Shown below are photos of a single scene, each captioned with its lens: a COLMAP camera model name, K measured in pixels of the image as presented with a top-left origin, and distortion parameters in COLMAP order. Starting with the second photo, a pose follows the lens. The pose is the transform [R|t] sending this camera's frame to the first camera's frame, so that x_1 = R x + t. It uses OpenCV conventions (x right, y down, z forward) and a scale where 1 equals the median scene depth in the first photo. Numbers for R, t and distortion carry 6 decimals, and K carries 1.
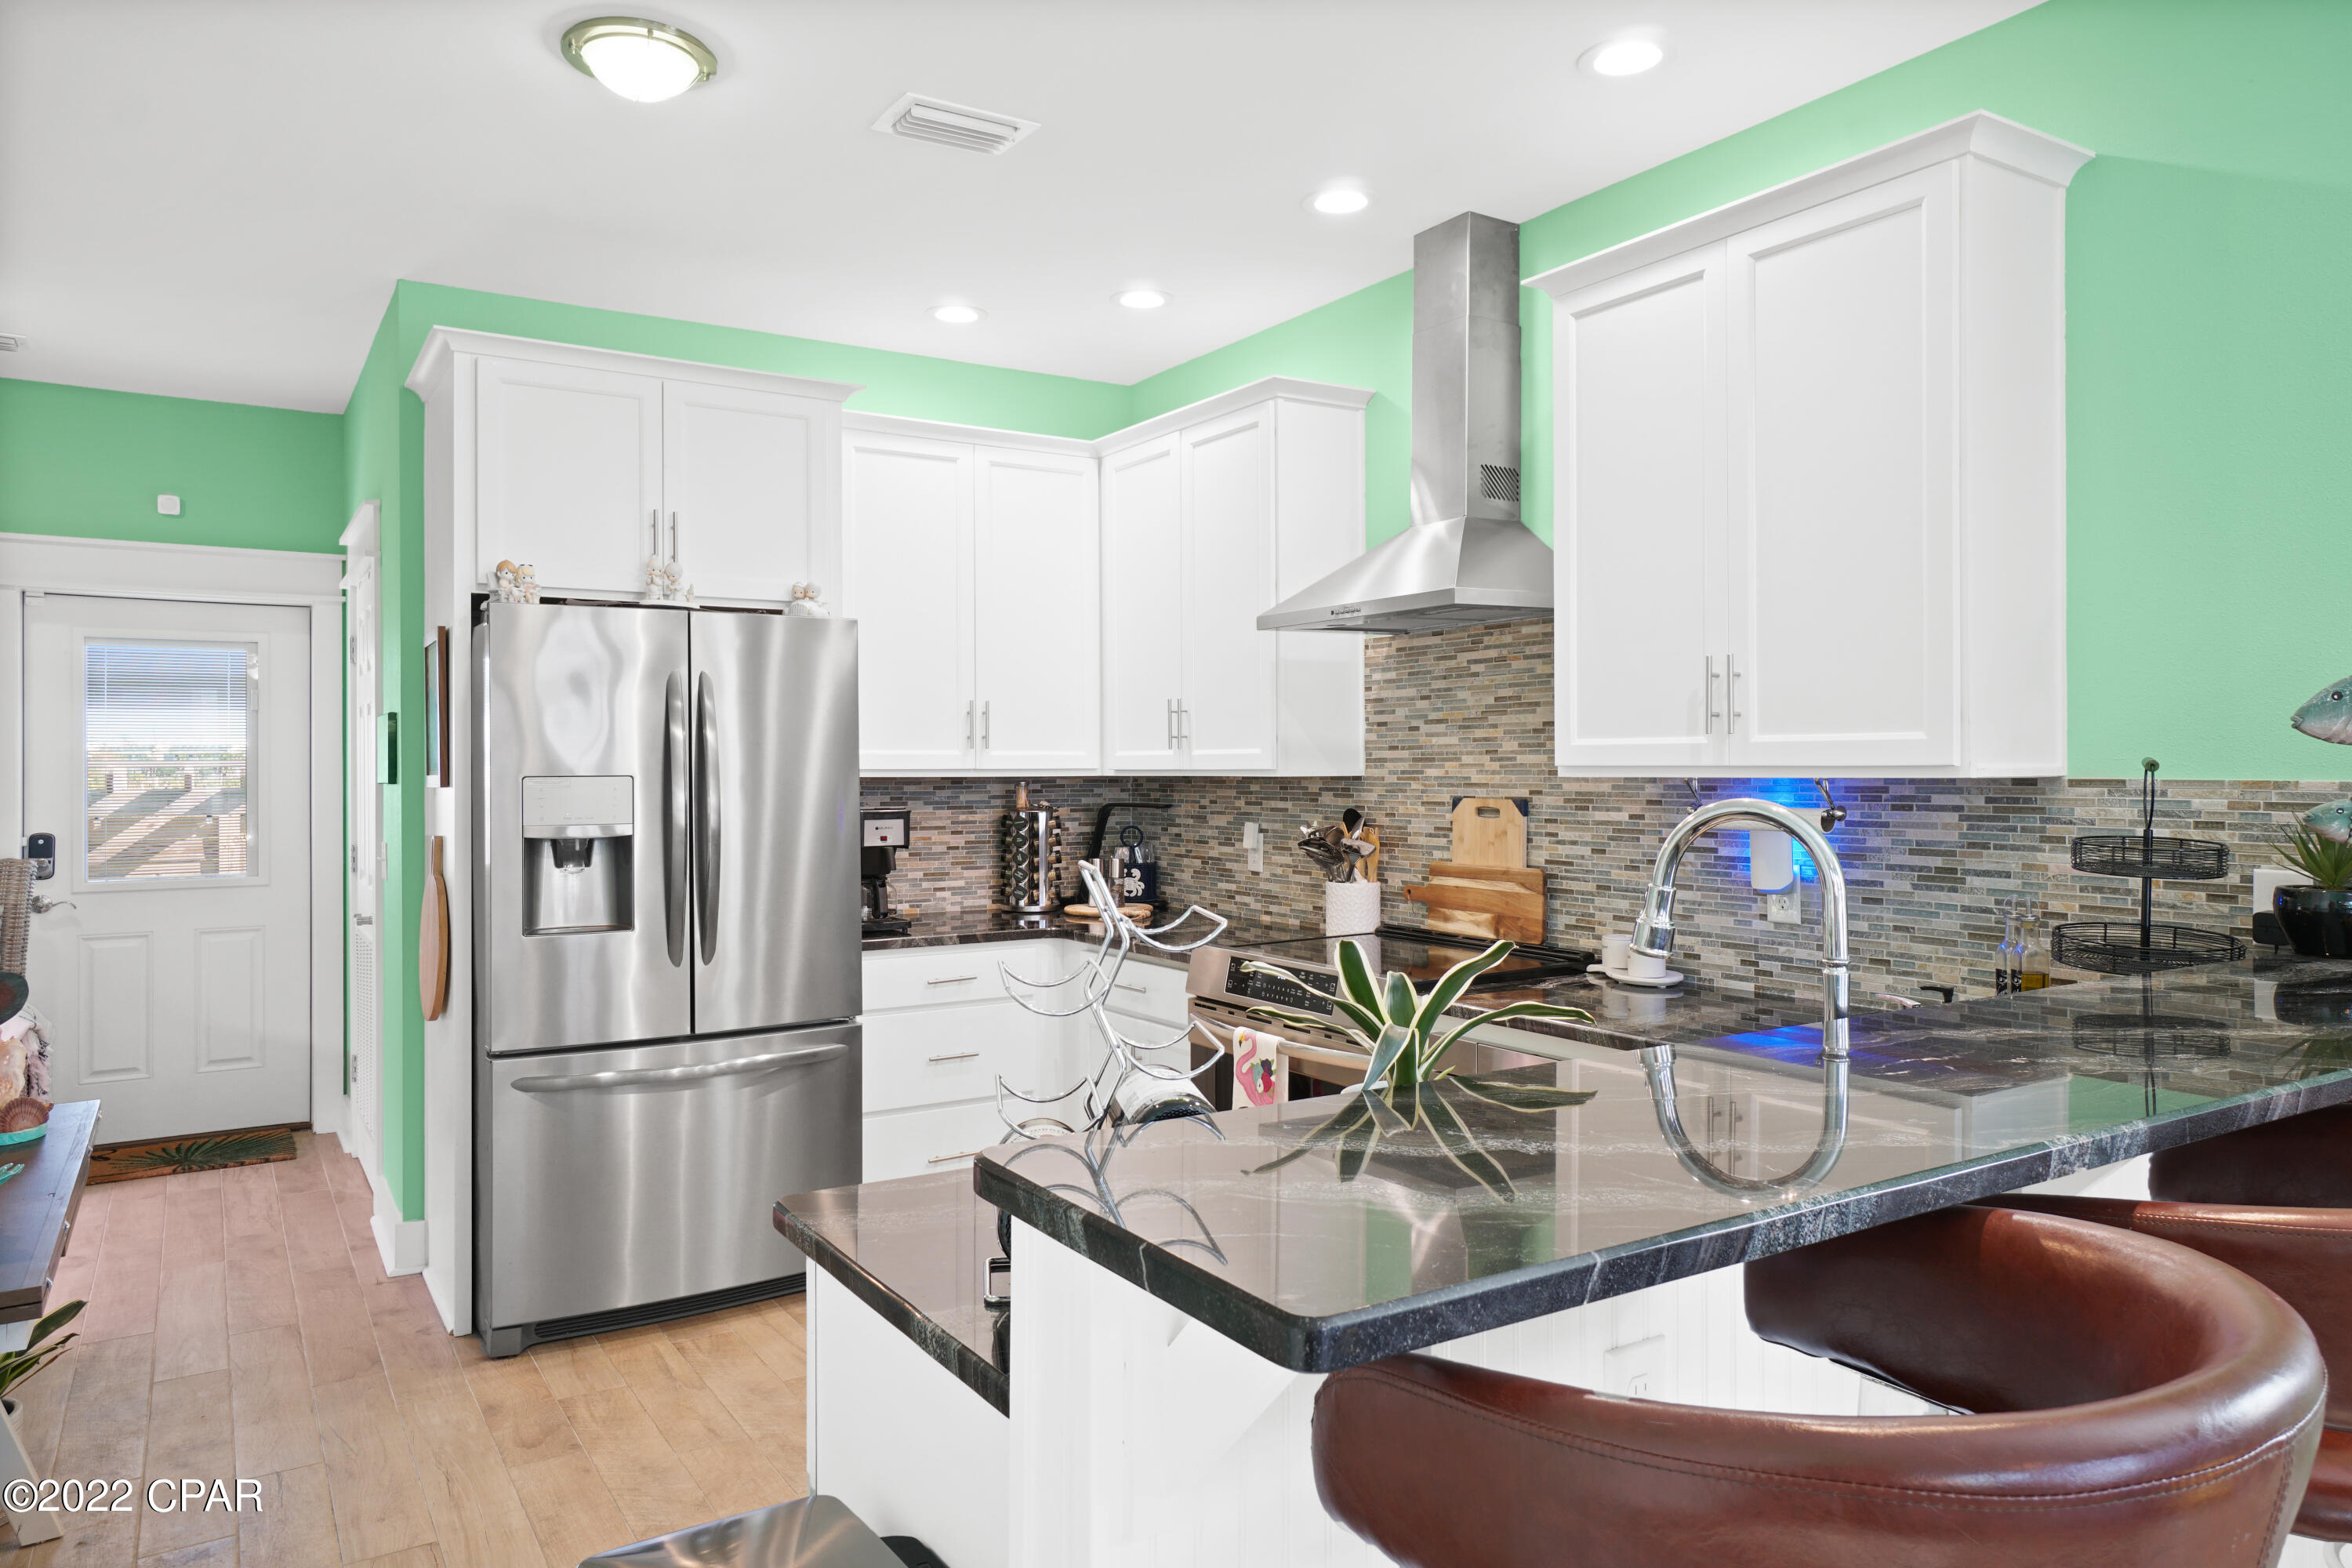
lens RADIAL K [[1515.7, 0, 1189.5], [0, 1515.7, 754.2], [0, 0, 1]] dist [-0.002917, -0.000908]
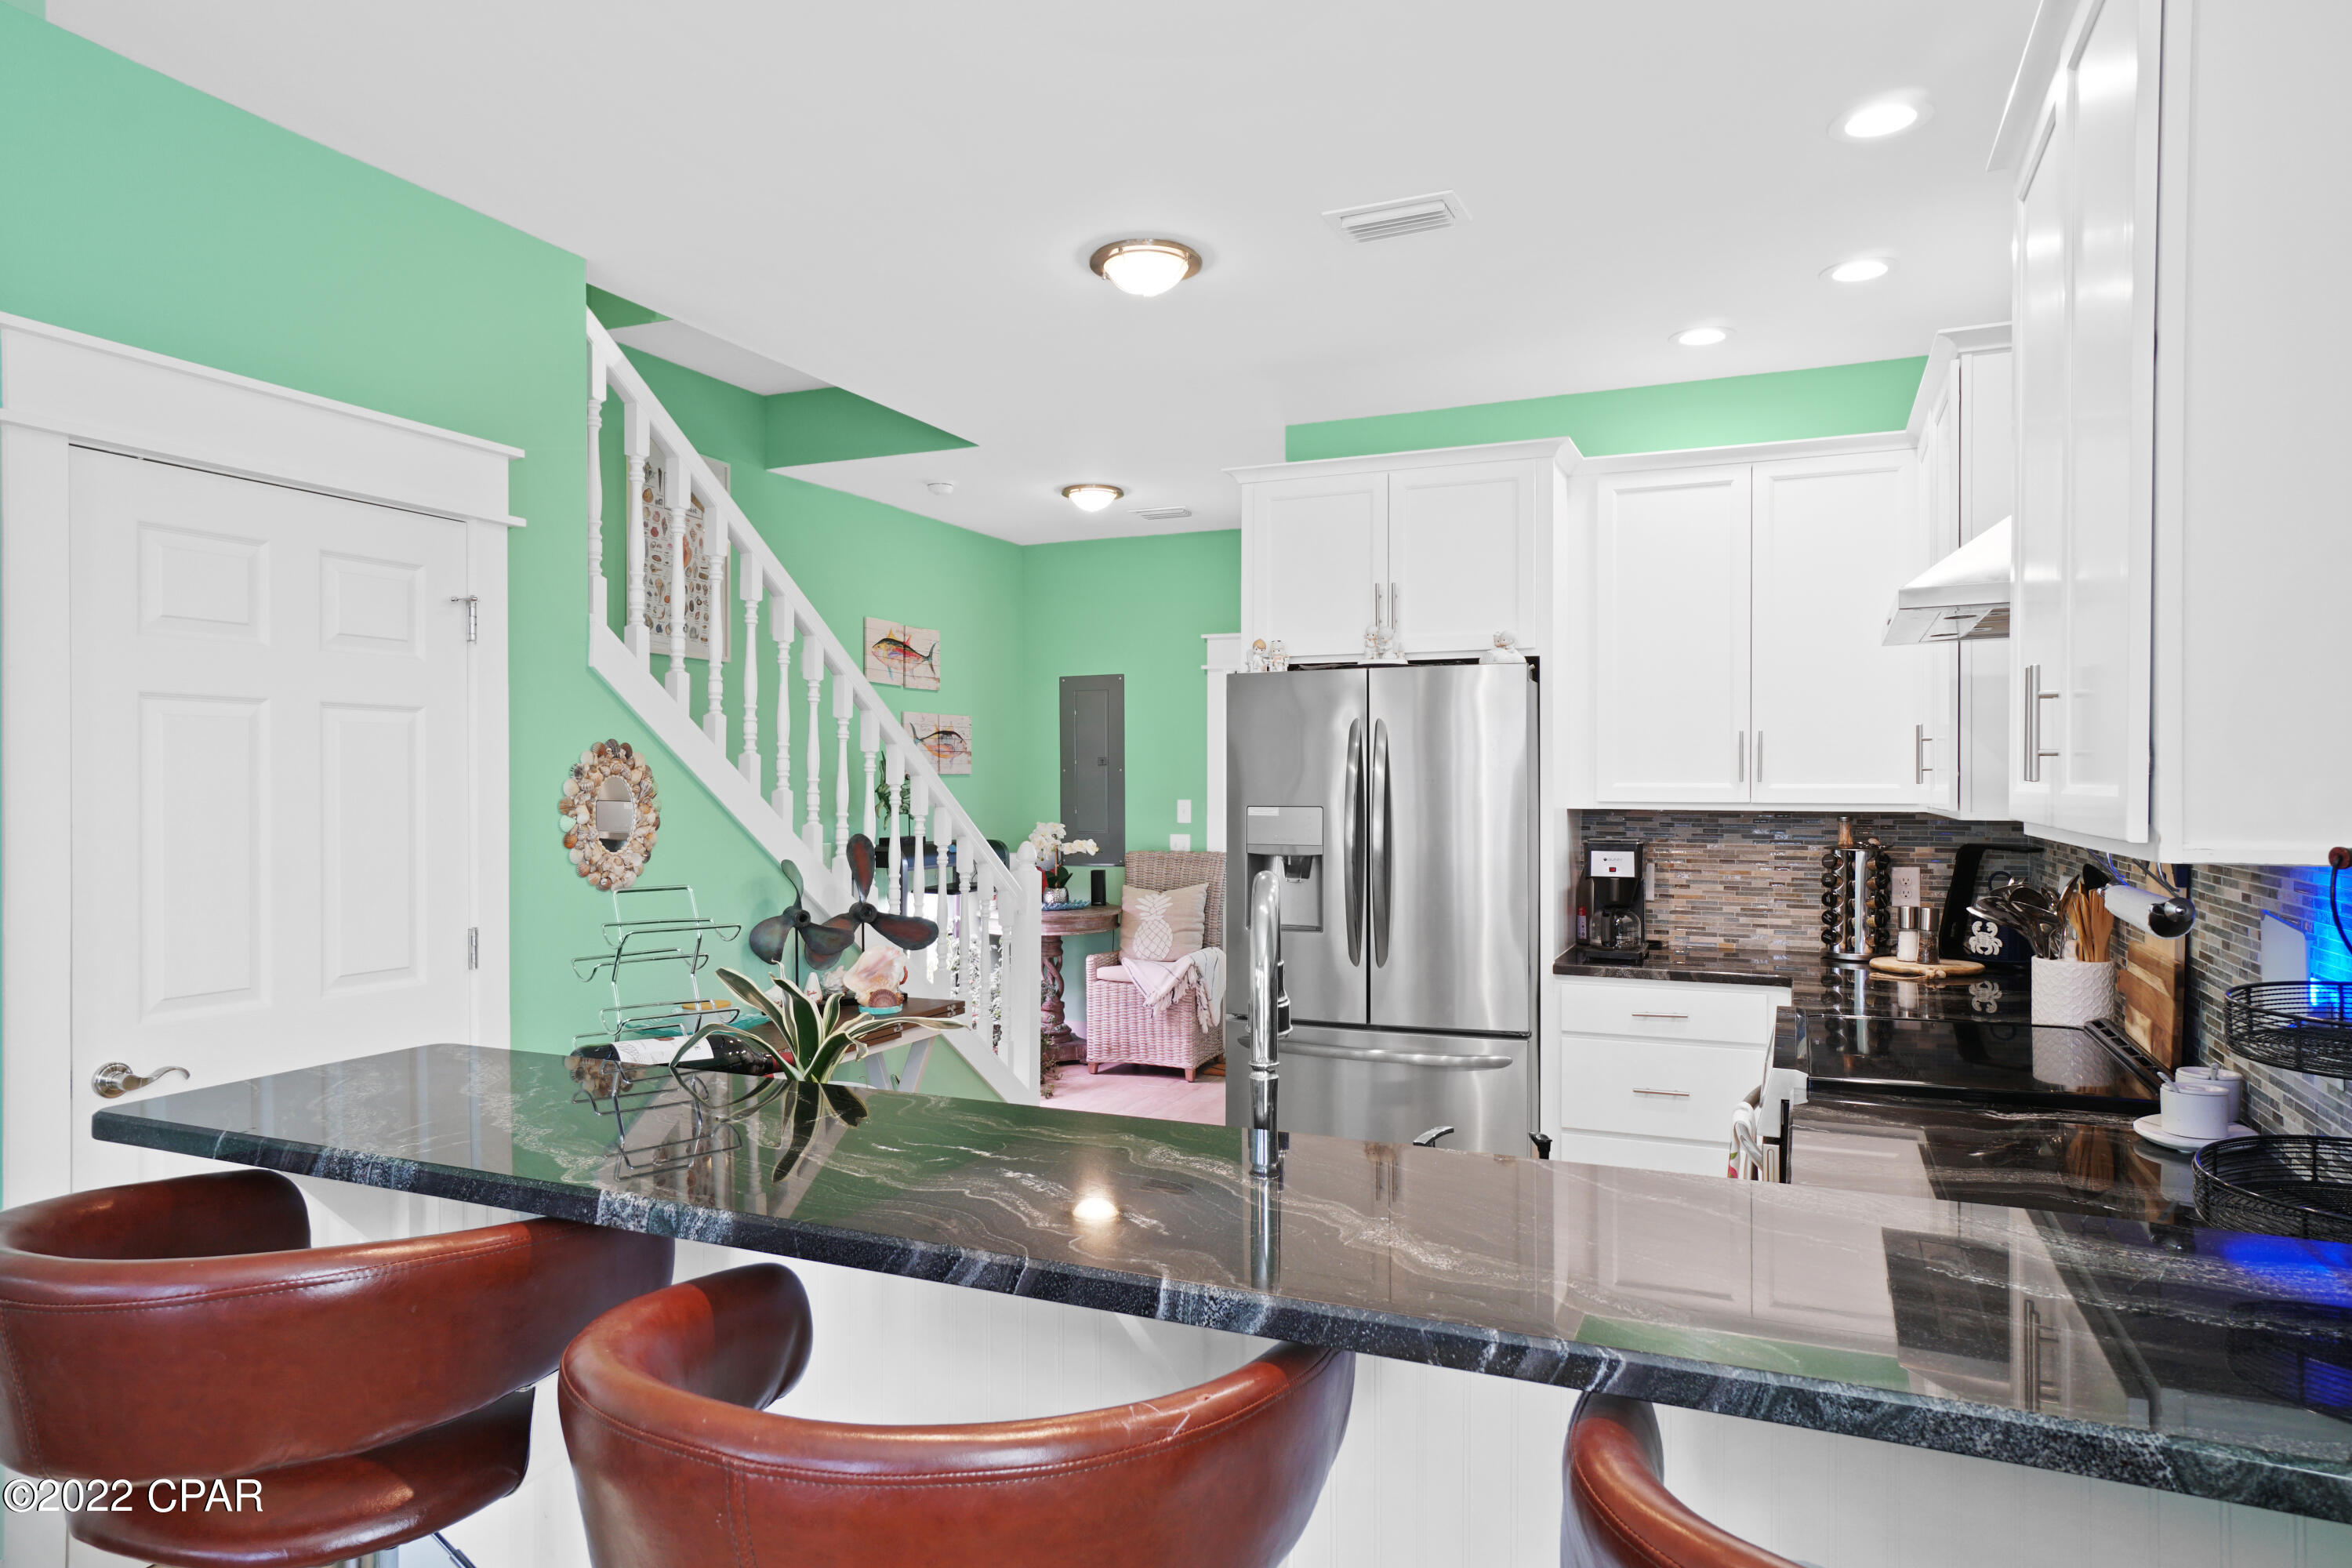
lens RADIAL K [[1442.0, 0, 1133.1], [0, 1442.0, 797.5], [0, 0, 1]] dist [-0.049431, -0.000146]
pose [[0.524423, 0.012416, -0.851367, 0.489778], [0.005754, 0.999819, 0.018126, -0.014003], [0.851438, -0.014405, 0.524257, 0.227841]]
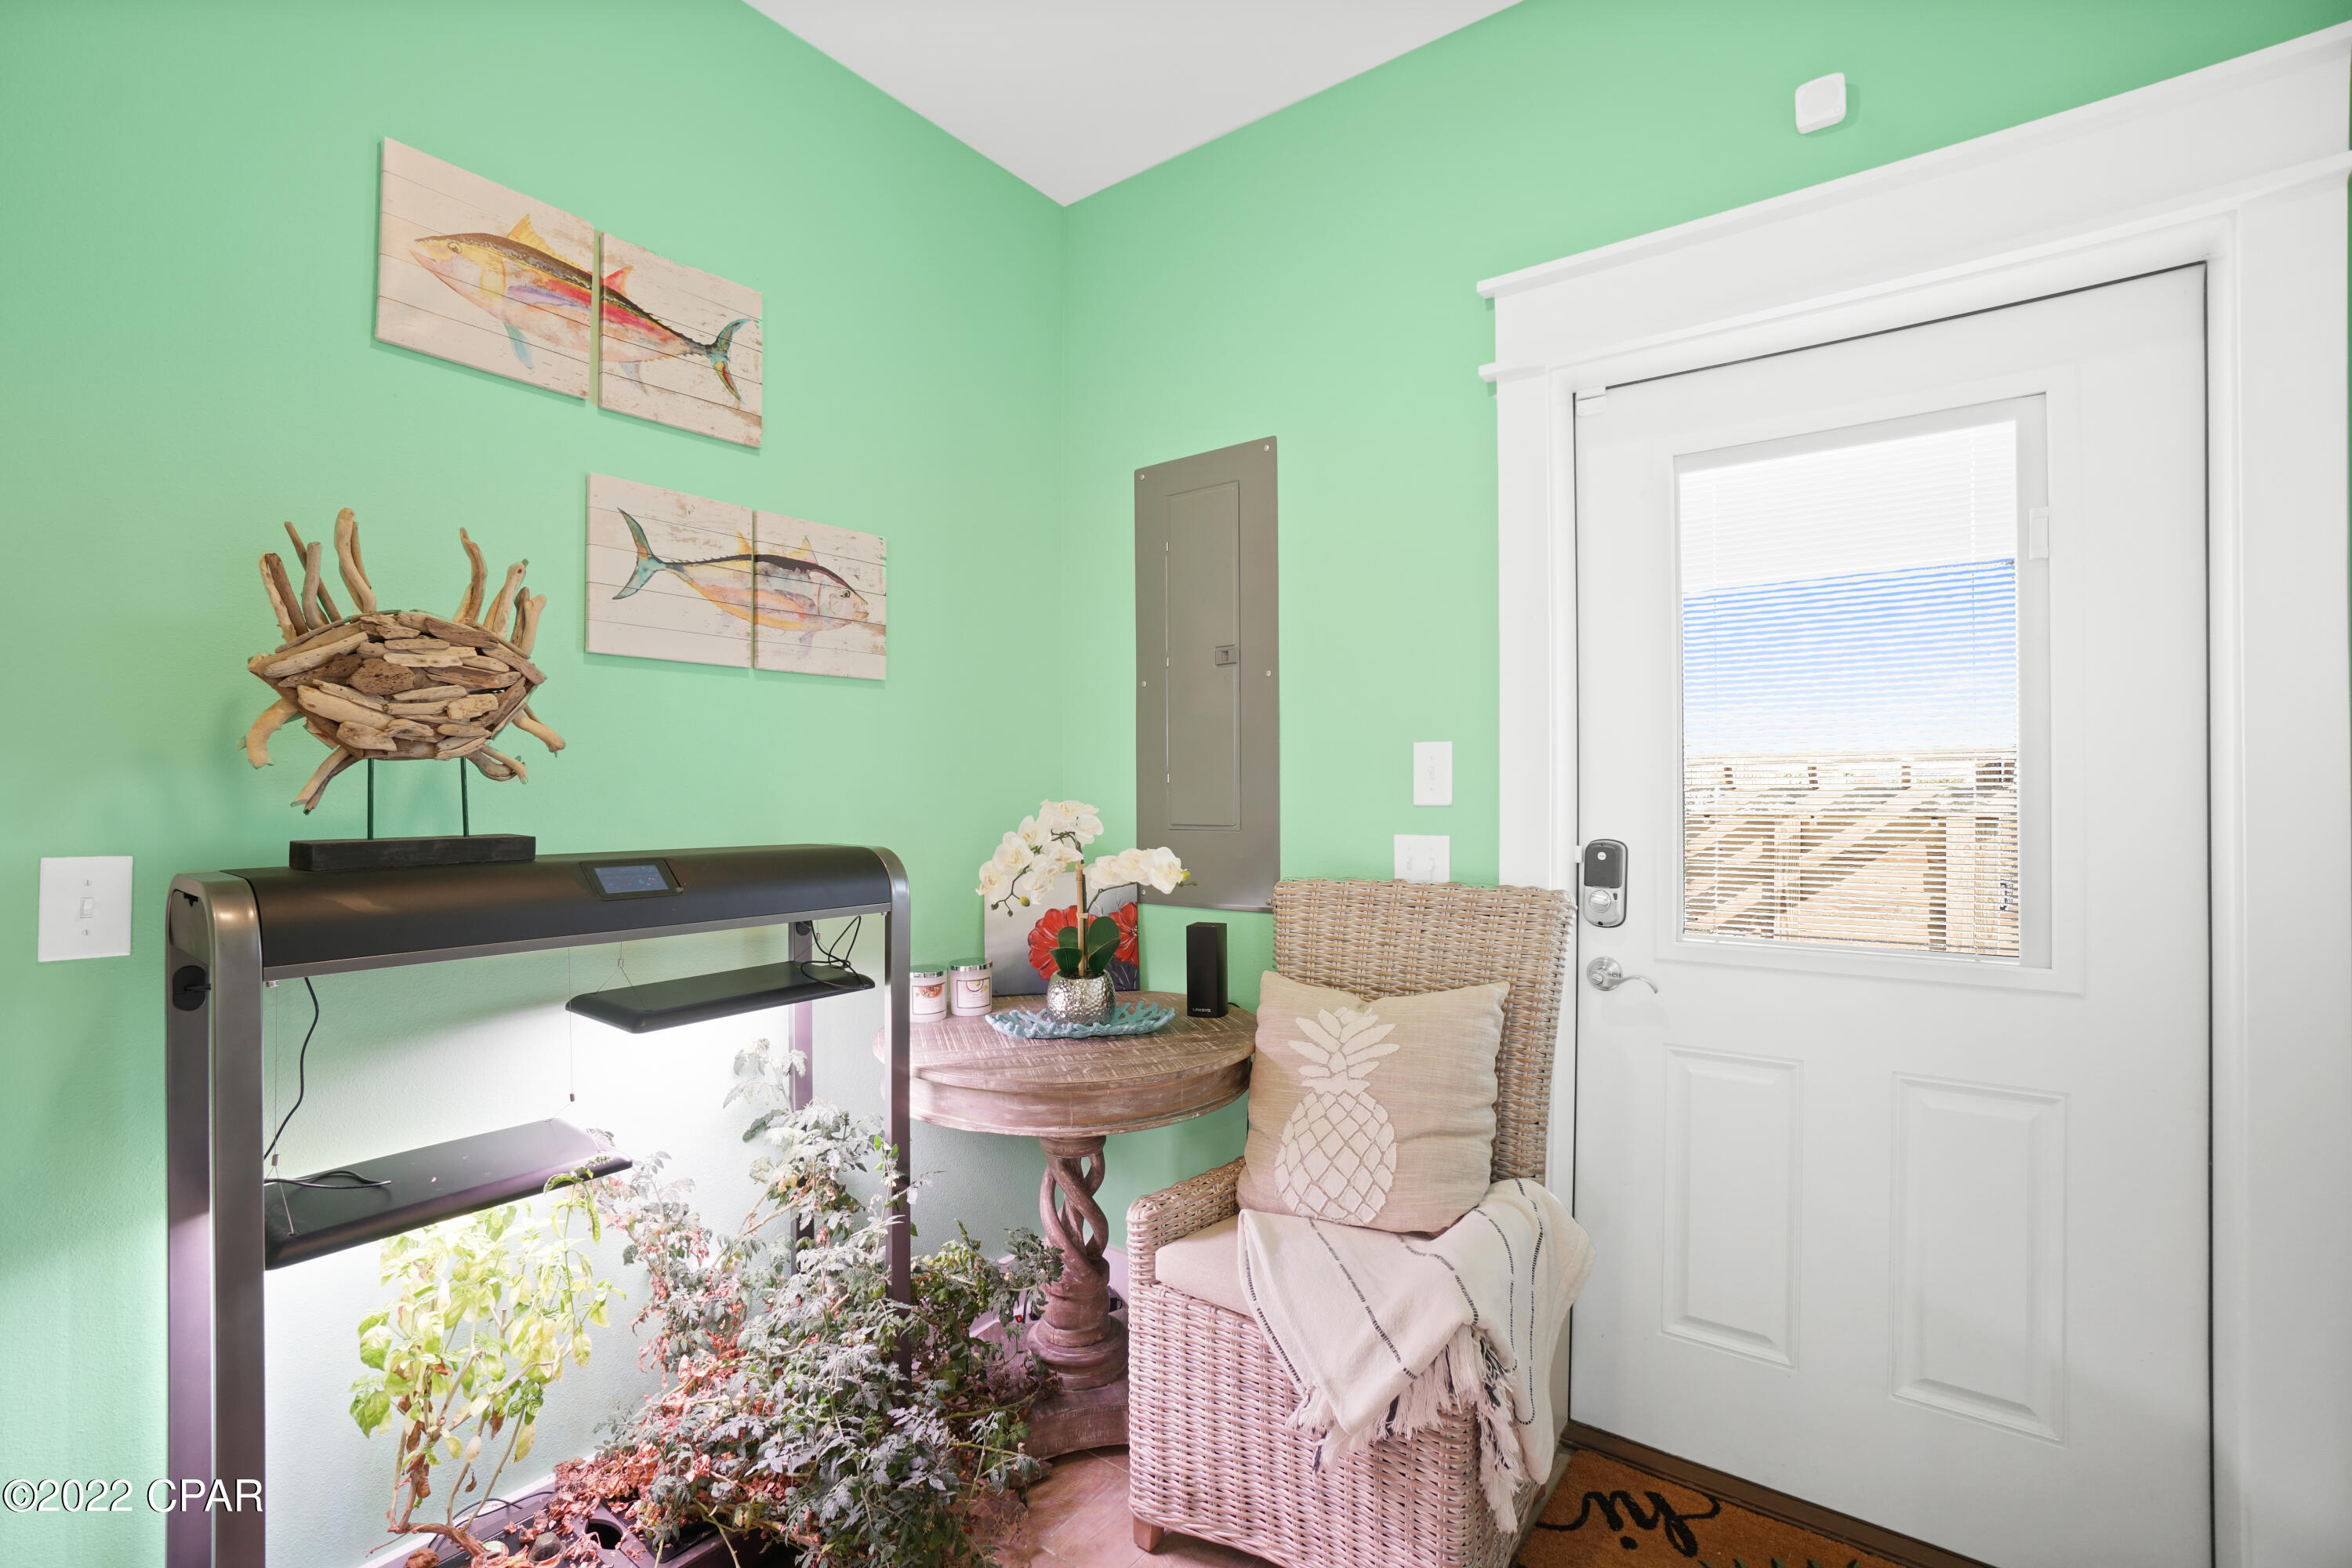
lens RADIAL K [[1047.7, 0, 1158.8], [0, 1047.7, 788.1], [0, 0, 1]] dist [-0.051295, 0.013171]
pose [[0.336812, 0.006926, -0.941547, -0.613636], [0.006182, 0.999935, 0.009567, 0.038207], [0.941552, -0.009043, 0.336747, 0.954629]]
